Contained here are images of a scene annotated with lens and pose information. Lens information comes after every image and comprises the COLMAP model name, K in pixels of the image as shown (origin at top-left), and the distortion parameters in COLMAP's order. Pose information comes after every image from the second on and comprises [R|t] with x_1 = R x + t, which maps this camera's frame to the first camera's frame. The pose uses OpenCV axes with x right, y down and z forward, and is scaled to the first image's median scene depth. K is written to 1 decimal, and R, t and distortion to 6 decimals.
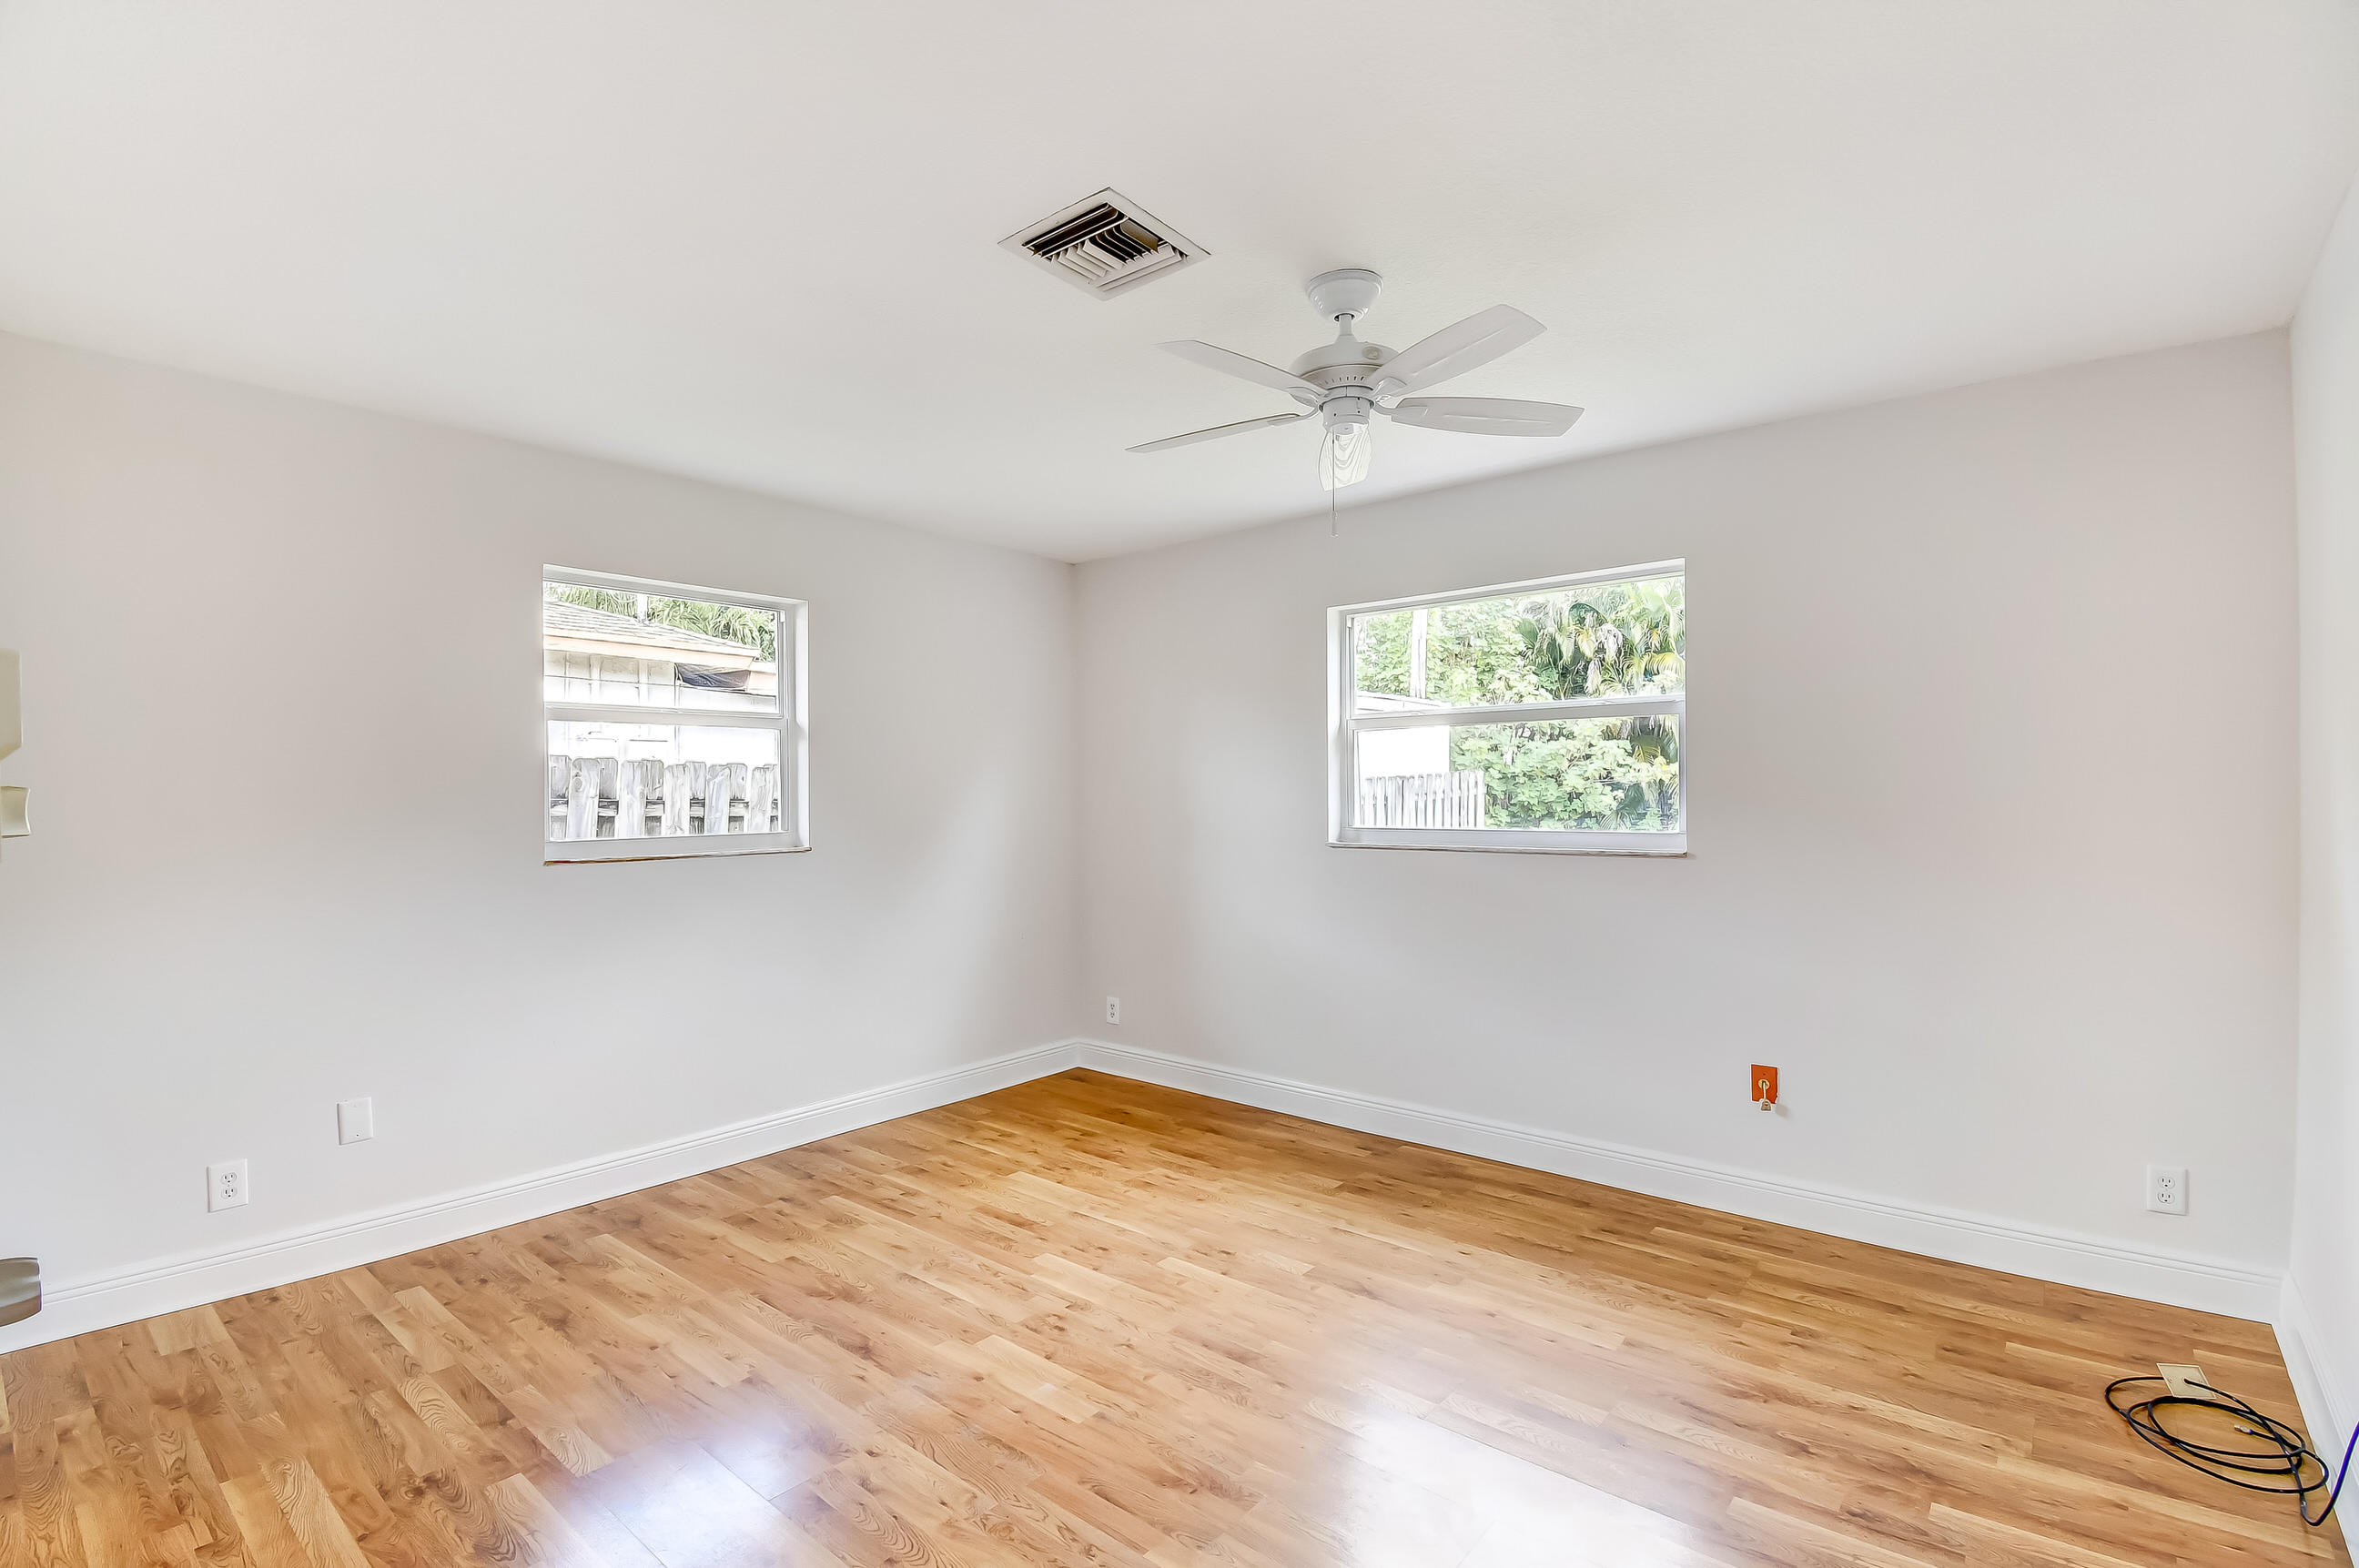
lens RADIAL K [[1089.7, 0, 1171.2], [0, 1089.7, 787.5], [0, 0, 1]] dist [0.019767, -0.027878]
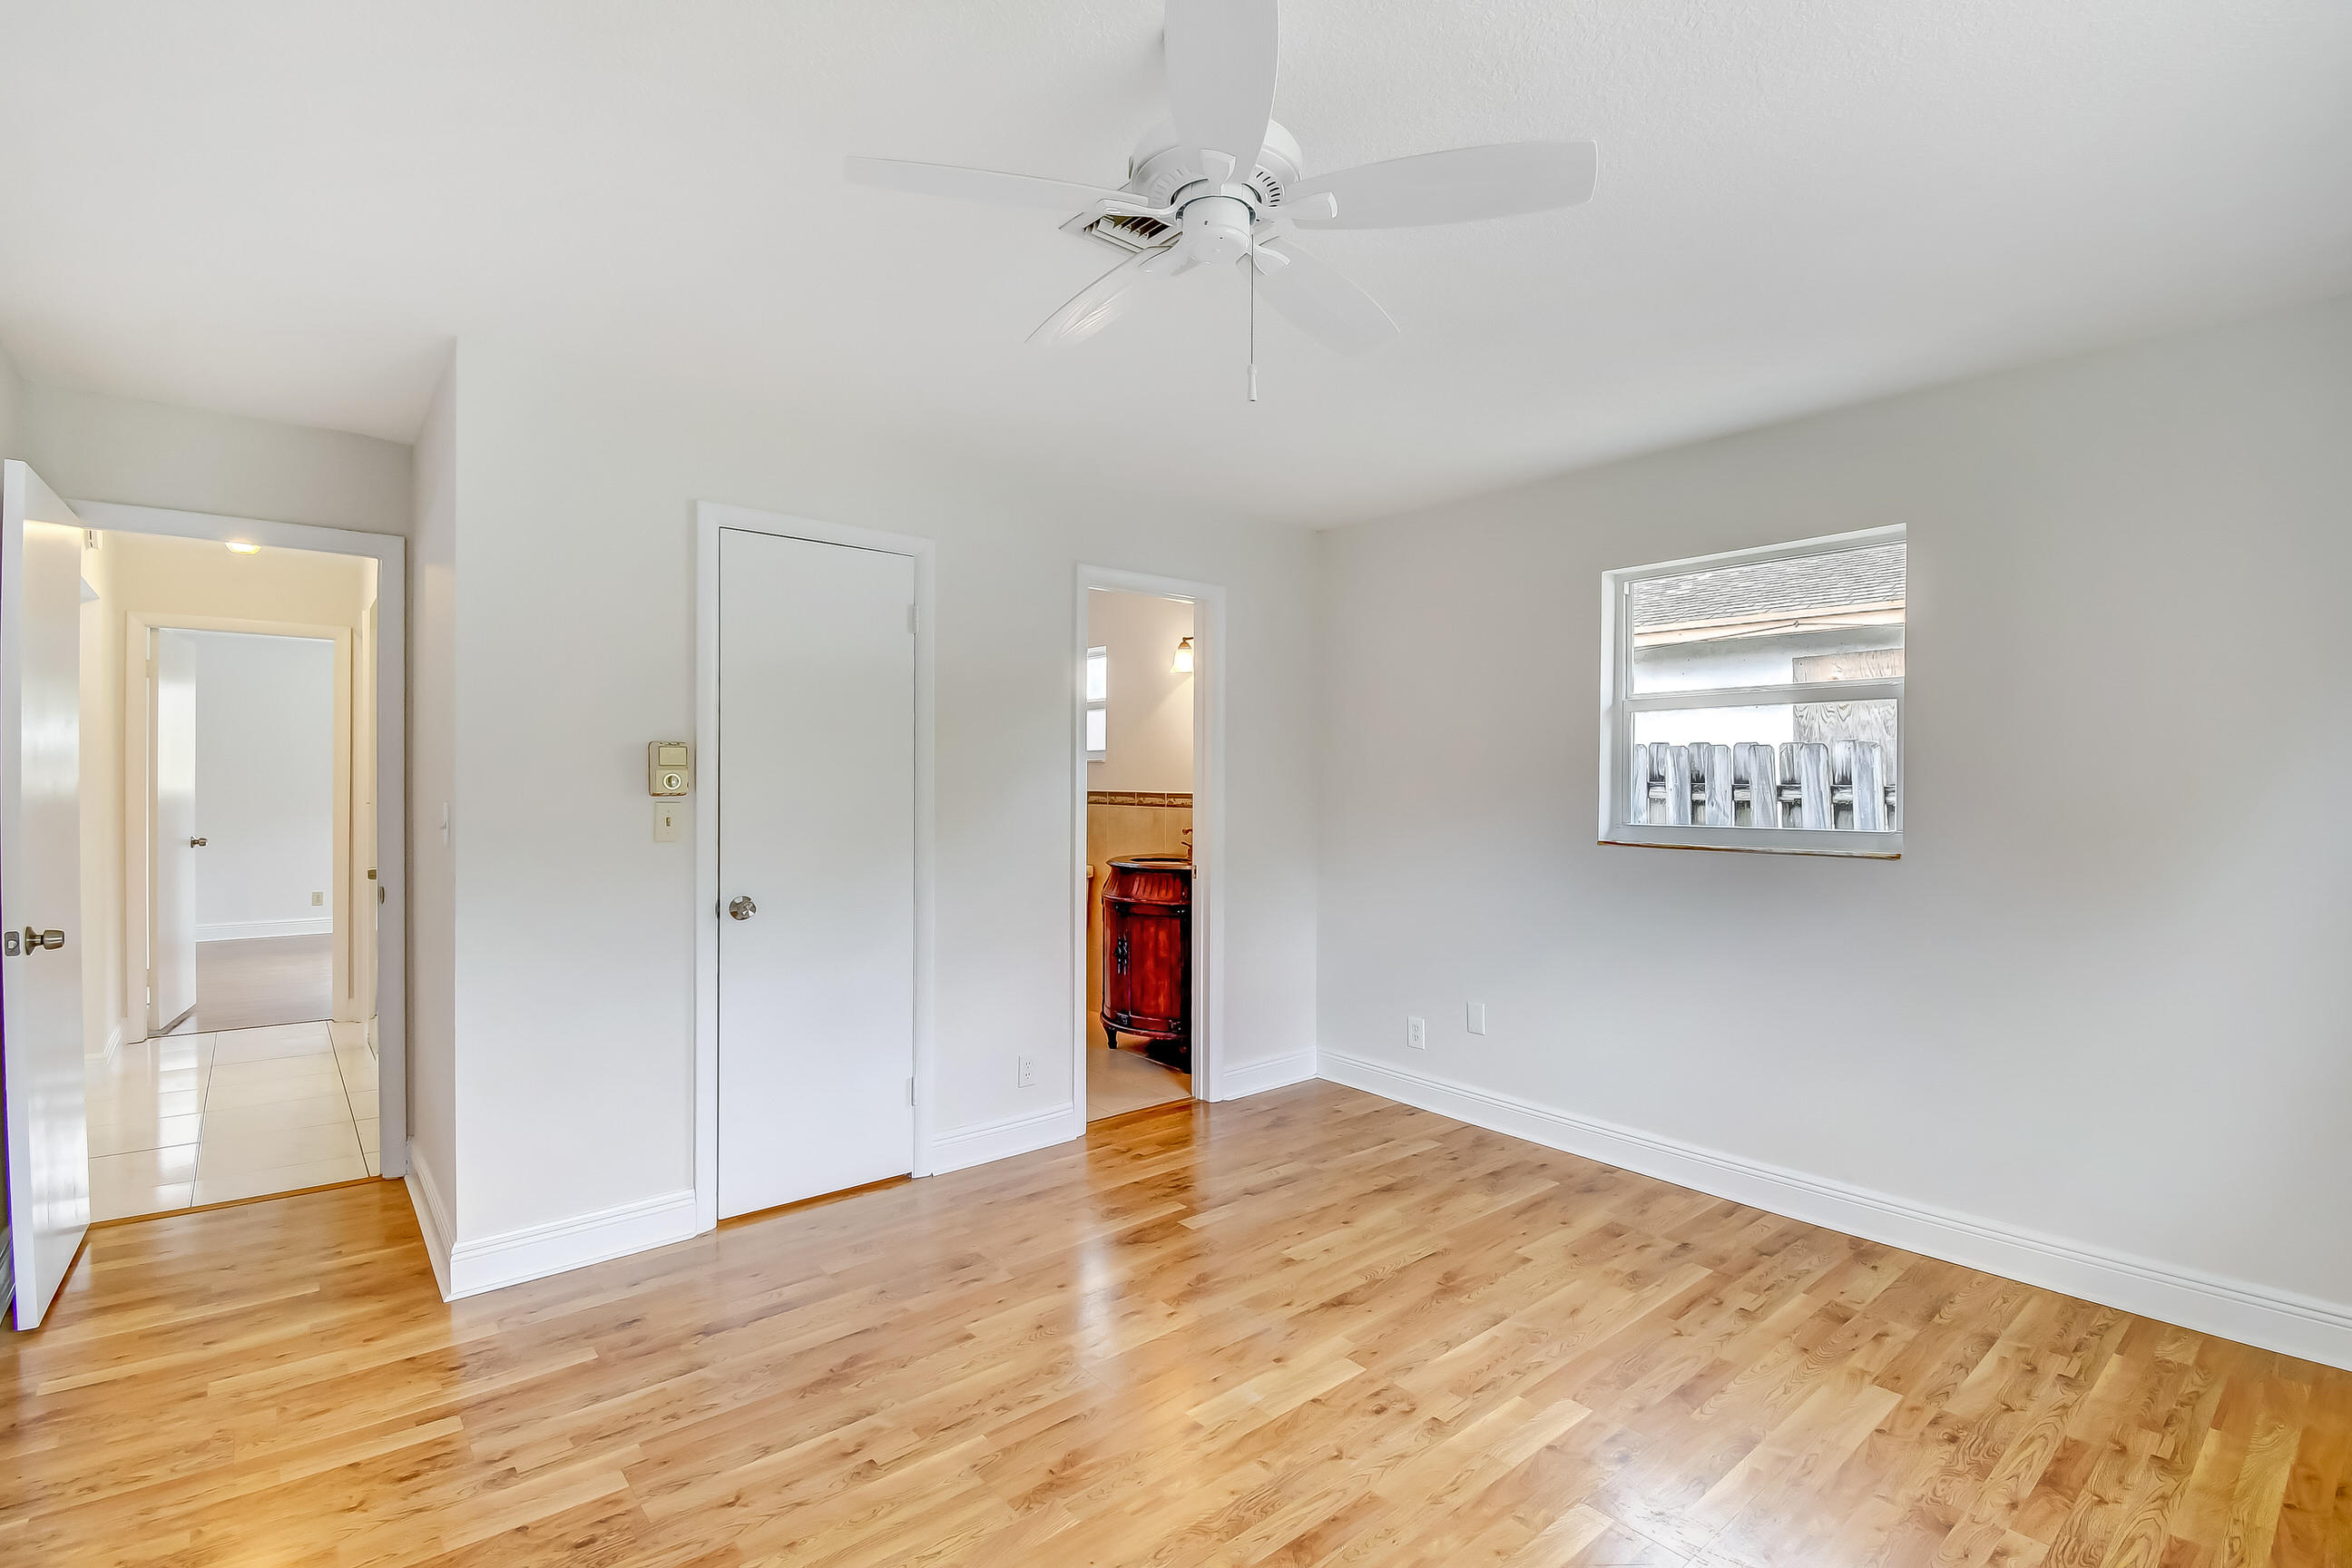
lens RADIAL K [[1086.5, 0, 1167.7], [0, 1086.5, 787.4], [0, 0, 1]] dist [0.019767, -0.027878]
pose [[-0.181813, 0.012487, -0.983254, 0.628655], [0.002905, 0.999922, 0.012162, -0.002757], [0.983329, -0.000645, -0.181835, 0.819428]]
